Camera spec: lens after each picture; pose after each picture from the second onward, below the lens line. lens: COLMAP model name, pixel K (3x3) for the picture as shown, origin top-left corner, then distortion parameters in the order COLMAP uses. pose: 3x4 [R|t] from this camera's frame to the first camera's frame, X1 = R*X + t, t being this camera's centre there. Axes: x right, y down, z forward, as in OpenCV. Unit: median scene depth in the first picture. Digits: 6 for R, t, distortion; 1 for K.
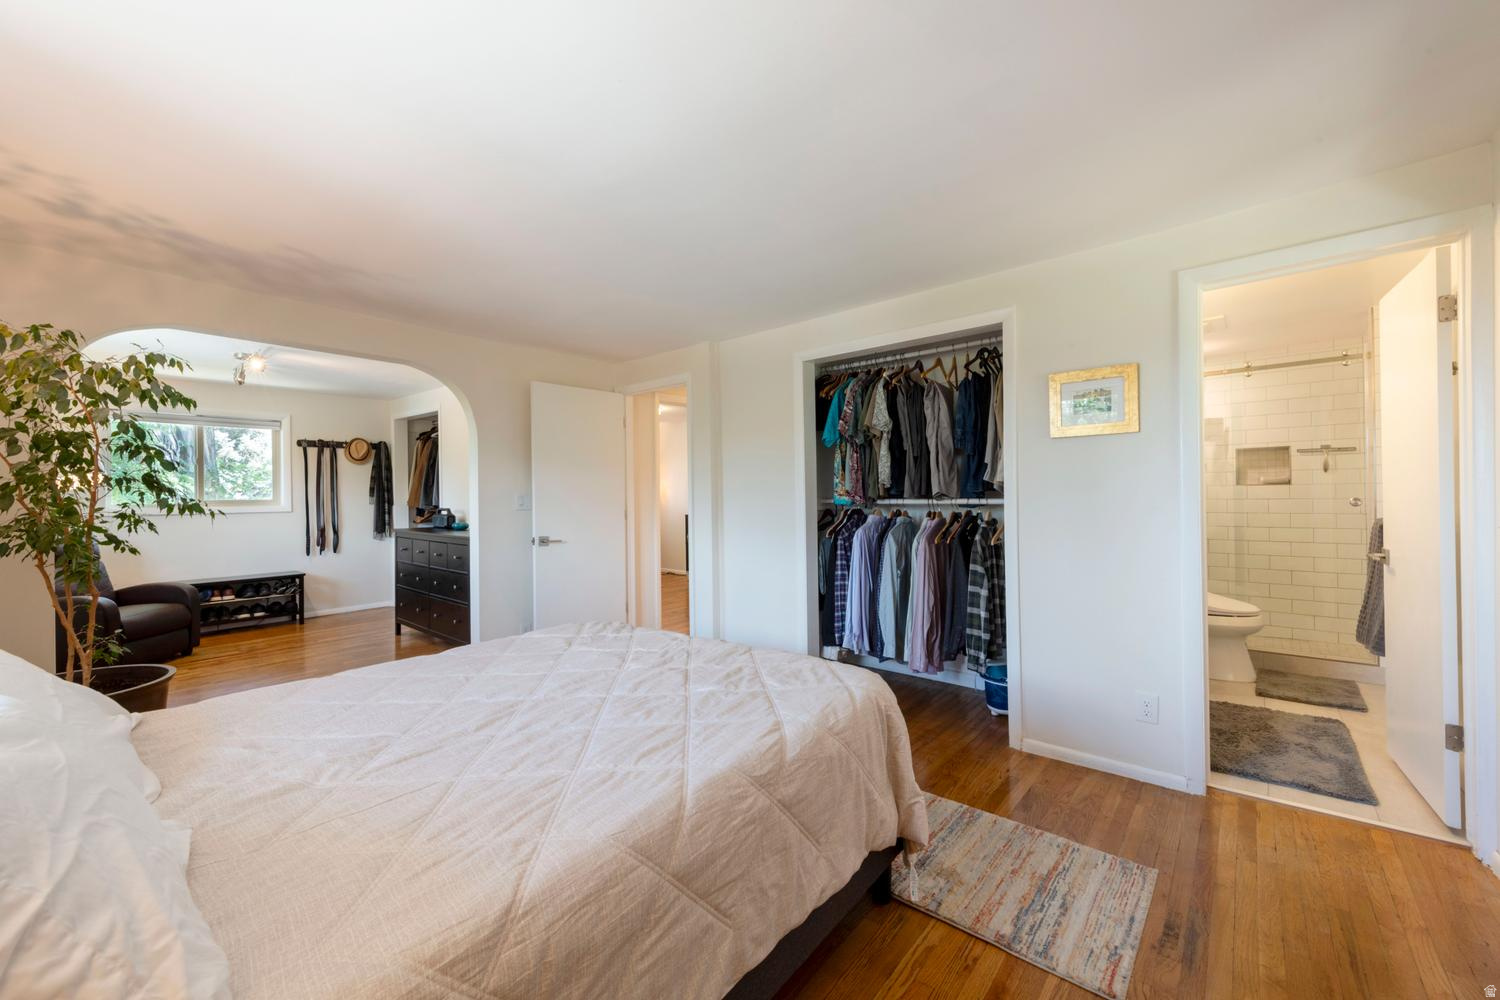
lens RADIAL K [[584.5, 0, 752.4], [0, 584.5, 495.8], [0, 0, 1]] dist [-0.000801, -0.000152]
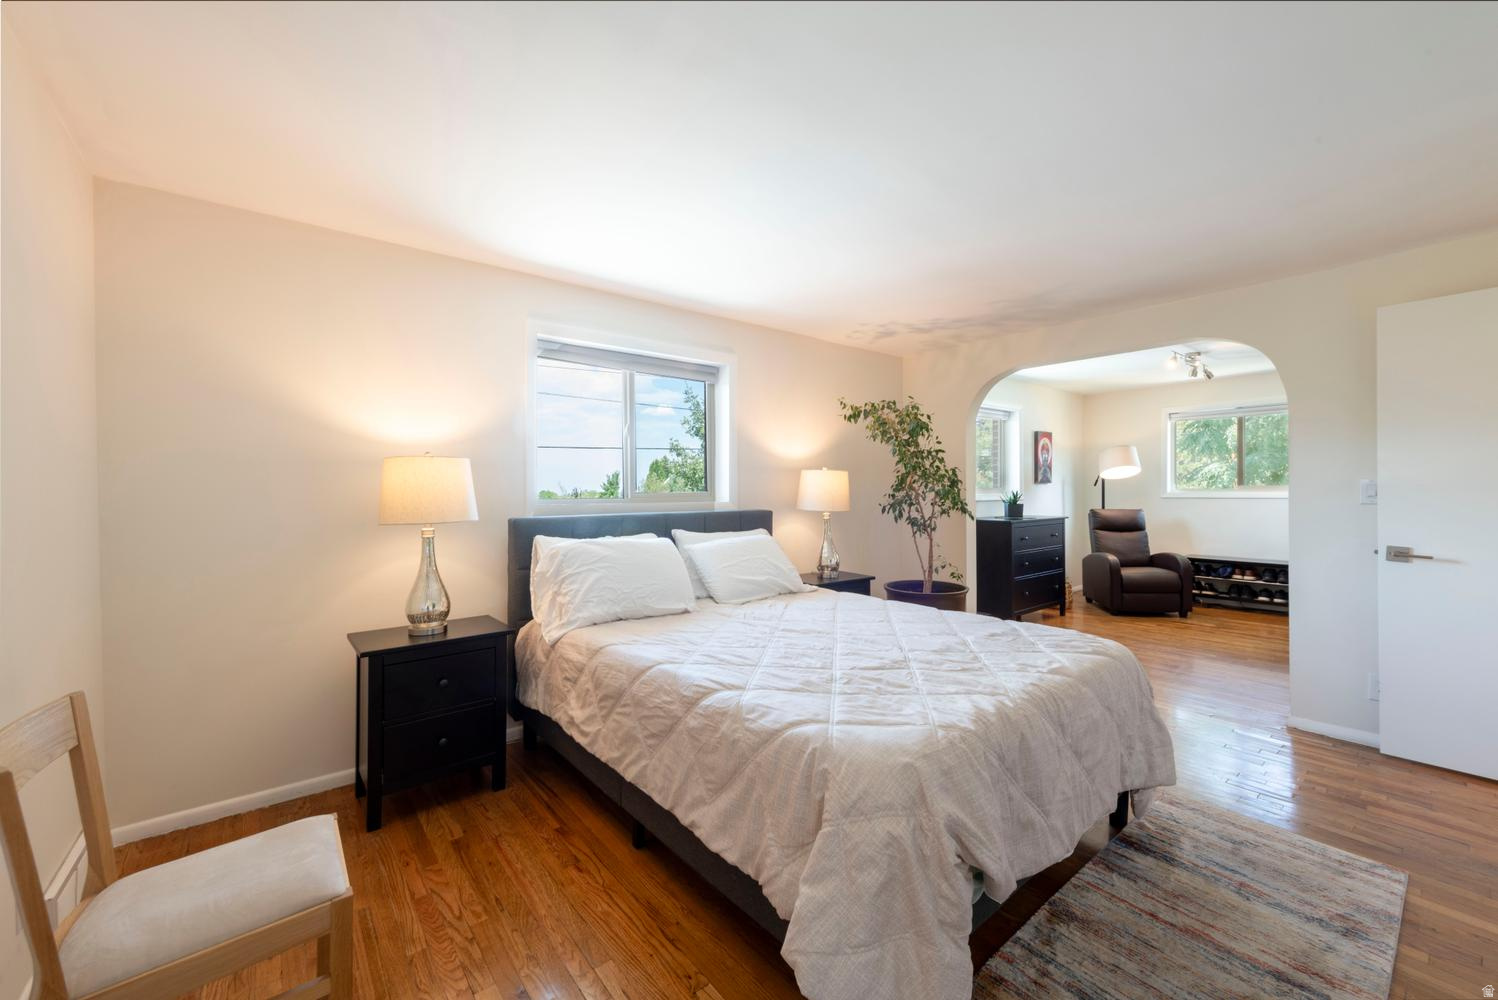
lens RADIAL K [[583.7, 0, 752.0], [0, 583.7, 495.4], [0, 0, 1]] dist [-0.000801, -0.000152]
pose [[-0.193996, 0.023160, -0.980729, 0.658457], [0.007583, 0.999727, 0.022109, -0.009189], [0.980973, -0.003148, -0.194119, 0.710722]]
